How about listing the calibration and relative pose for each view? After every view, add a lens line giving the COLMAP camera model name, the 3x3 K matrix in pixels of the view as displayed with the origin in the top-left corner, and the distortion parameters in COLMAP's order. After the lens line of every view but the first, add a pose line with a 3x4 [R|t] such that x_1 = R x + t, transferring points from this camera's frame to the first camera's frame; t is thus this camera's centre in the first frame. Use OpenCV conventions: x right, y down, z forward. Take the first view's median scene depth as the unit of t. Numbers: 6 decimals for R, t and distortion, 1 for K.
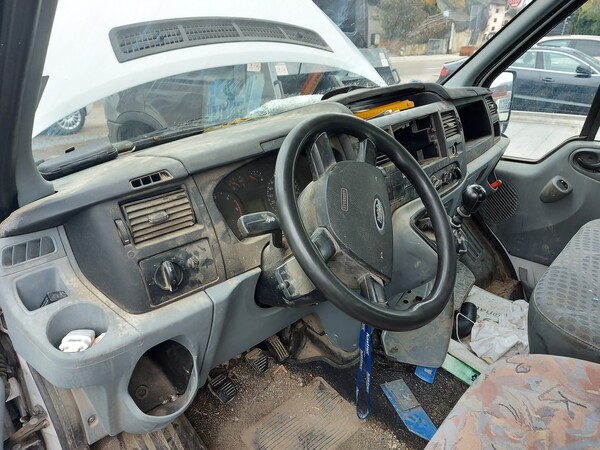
lens RADIAL K [[436.4, 0, 303.7], [0, 436.4, 224.7], [0, 0, 1]] dist [0.097339, -0.108629]
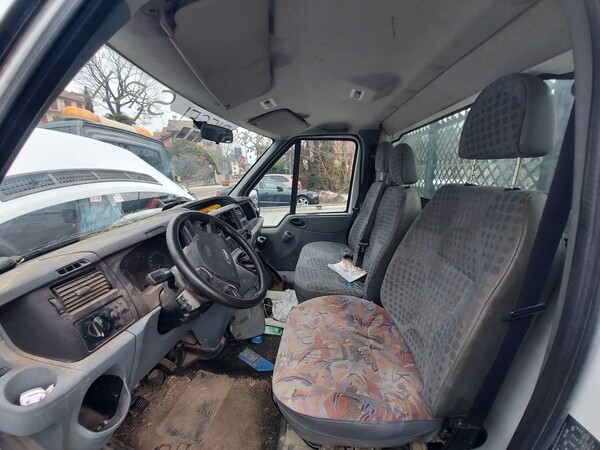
lens RADIAL K [[239.1, 0, 306.8], [0, 239.1, 226.6], [0, 0, 1]] dist [-0.001255, -0.009471]
pose [[0.792403, -0.161646, 0.588190, -0.094217], [0.271611, 0.956886, -0.102940, 0.036450], [-0.546191, 0.241329, 0.802144, -0.065100]]
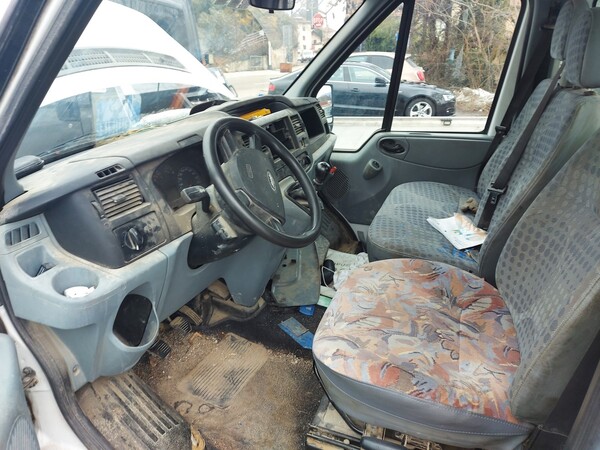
lens RADIAL K [[430.3, 0, 301.5], [0, 430.3, 228.7], [0, 0, 1]] dist [0.105293, -0.106235]
pose [[0.933942, -0.149035, 0.324871, -0.145453], [0.155811, 0.987773, 0.005214, 0.090104], [-0.321676, 0.045748, 0.945744, -0.268868]]
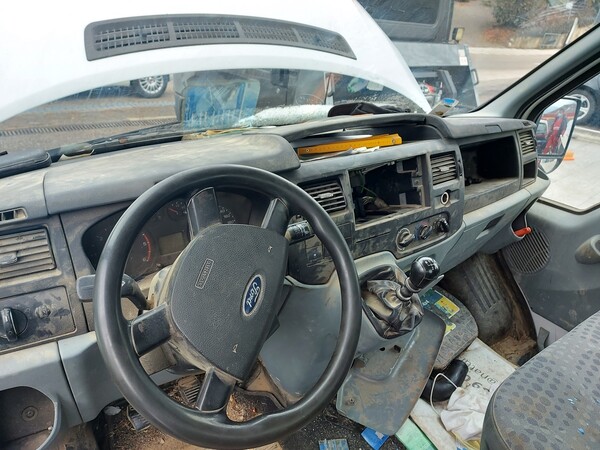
lens RADIAL K [[436.4, 0, 303.7], [0, 436.4, 224.7], [0, 0, 1]] dist [0.097339, -0.108629]
pose [[0.973924, 0.159589, -0.161256, 0.230257], [-0.151970, 0.986646, 0.058605, -0.133176], [0.168456, -0.032571, 0.985171, 0.115446]]
